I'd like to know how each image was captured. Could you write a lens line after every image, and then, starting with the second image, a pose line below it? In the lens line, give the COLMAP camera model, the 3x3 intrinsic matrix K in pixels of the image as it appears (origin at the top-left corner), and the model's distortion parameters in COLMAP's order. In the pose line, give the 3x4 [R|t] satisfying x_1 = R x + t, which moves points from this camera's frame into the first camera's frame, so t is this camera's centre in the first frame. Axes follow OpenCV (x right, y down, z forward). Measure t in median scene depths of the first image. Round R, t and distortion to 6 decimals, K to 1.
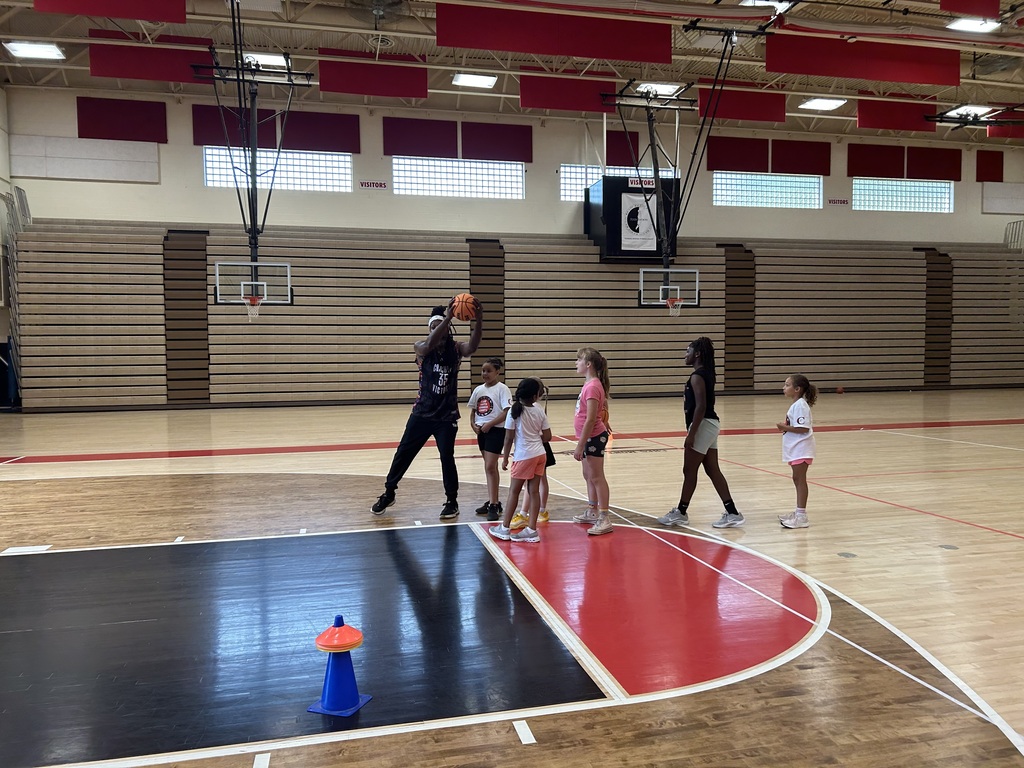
lens RADIAL K [[716.5, 0, 513.3], [0, 716.5, 397.0], [0, 0, 1]] dist [0.046492, -0.028928]
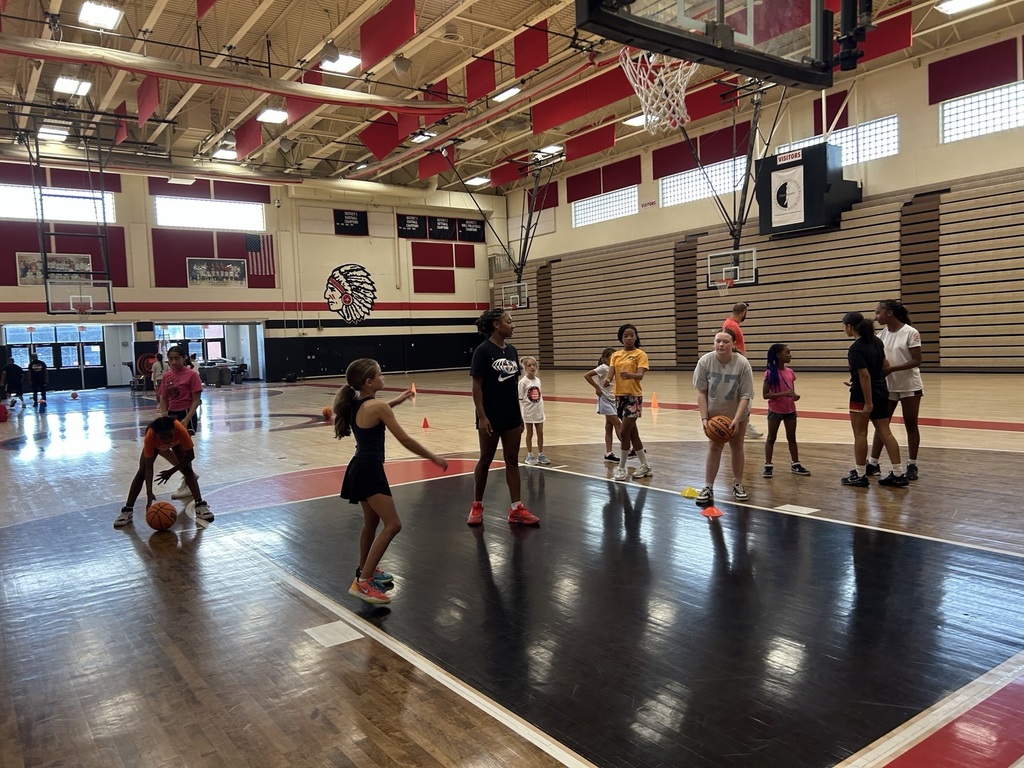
lens RADIAL K [[757.8, 0, 506.6], [0, 757.8, 393.3], [0, 0, 1]] dist [0.000207, -0.027154]
pose [[0.373071, 0.059571, -0.925888, 1.030811], [-0.013133, 0.998176, 0.058931, -0.026288], [0.927710, -0.009826, 0.373173, 0.237050]]
